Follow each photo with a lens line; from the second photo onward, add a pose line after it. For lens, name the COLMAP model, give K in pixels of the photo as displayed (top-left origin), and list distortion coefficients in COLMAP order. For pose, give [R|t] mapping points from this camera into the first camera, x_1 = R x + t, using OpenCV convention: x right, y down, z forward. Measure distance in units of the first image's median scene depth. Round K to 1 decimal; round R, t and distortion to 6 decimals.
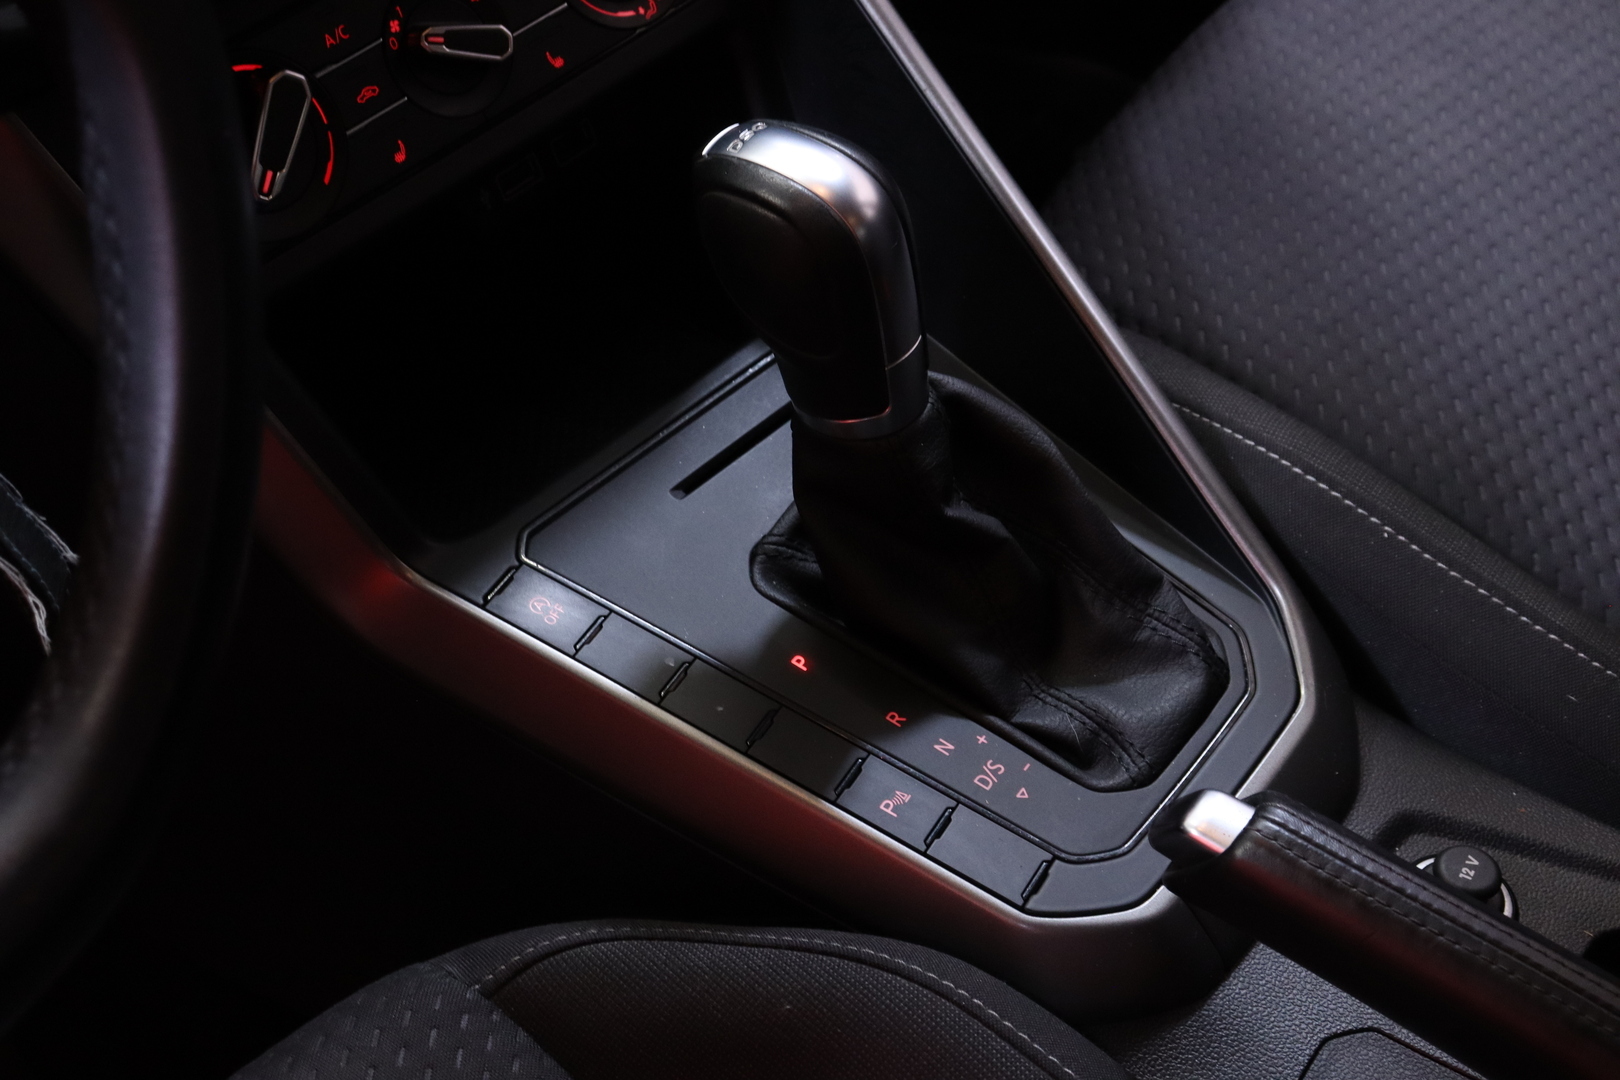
lens RADIAL K [[2743.1, 0, 799.9], [0, 2743.1, 545.3], [0, 0, 1]] dist [0.156158, 0.000000]
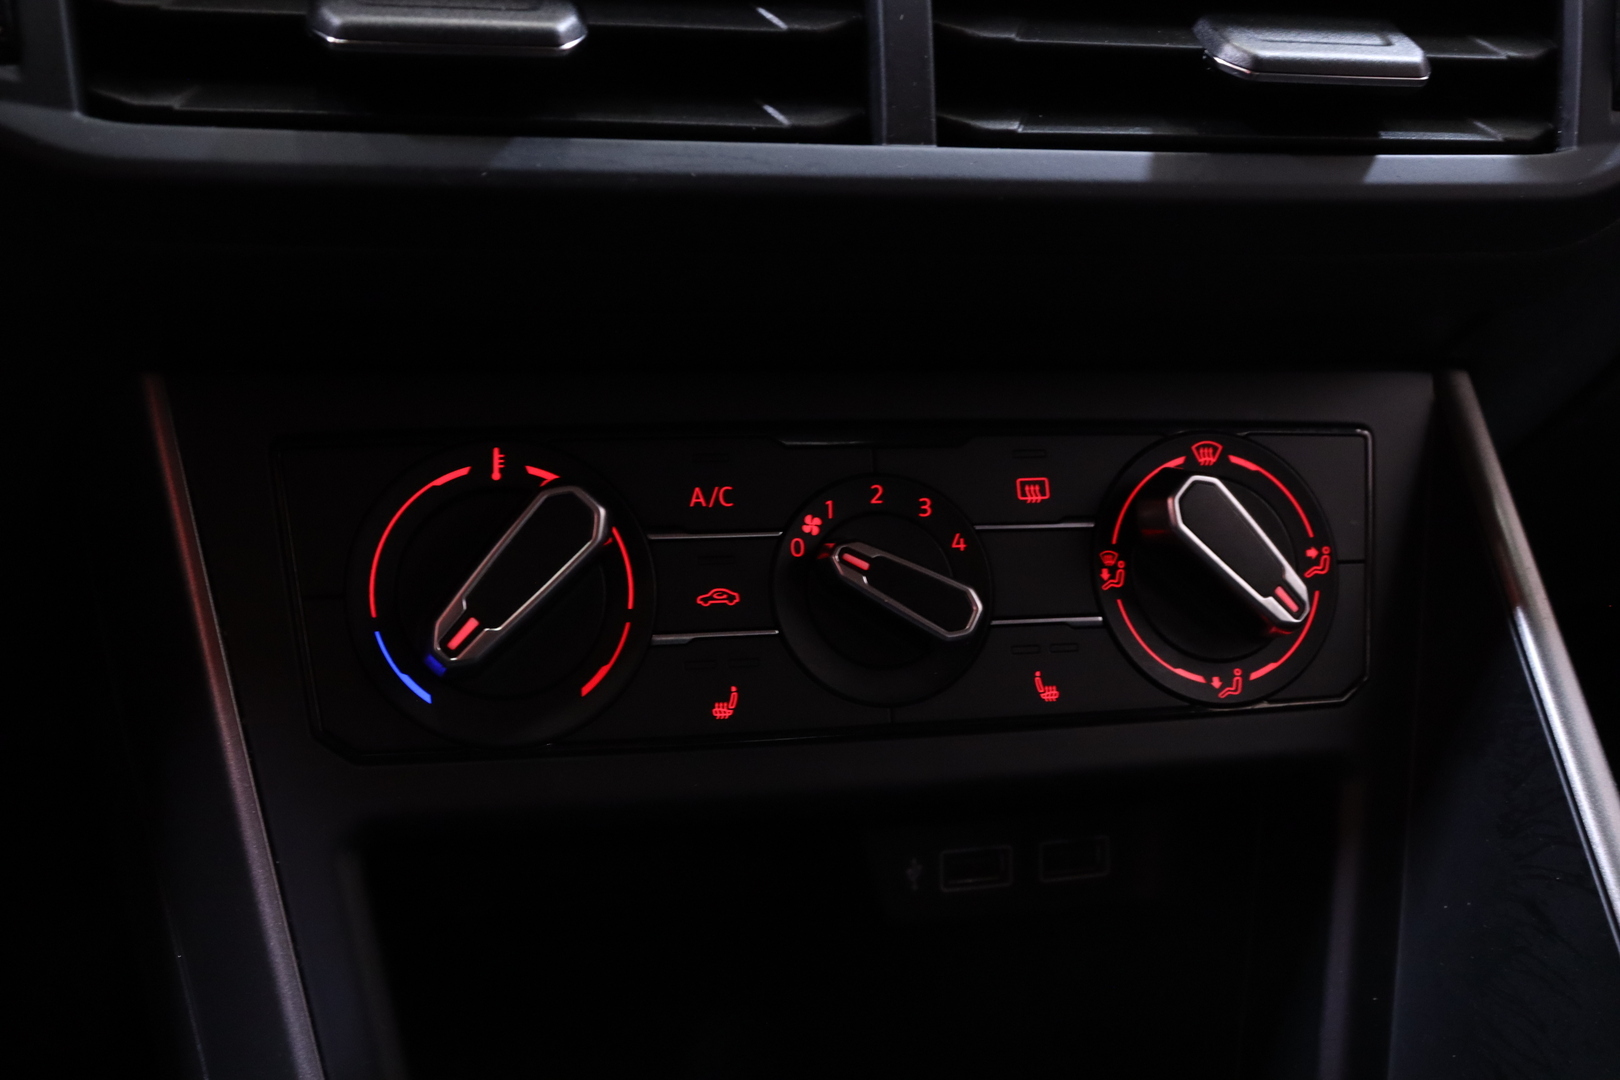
lens RADIAL K [[1674.3, 0, 803.6], [0, 1674.3, 547.6], [0, 0, 1]] dist [-0.104670, 0.000000]
pose [[0.844588, 0.326796, -0.424117, 0.014260], [-0.457232, 0.852380, -0.253745, -0.086289], [0.278586, 0.408230, 0.869332, 0.672269]]
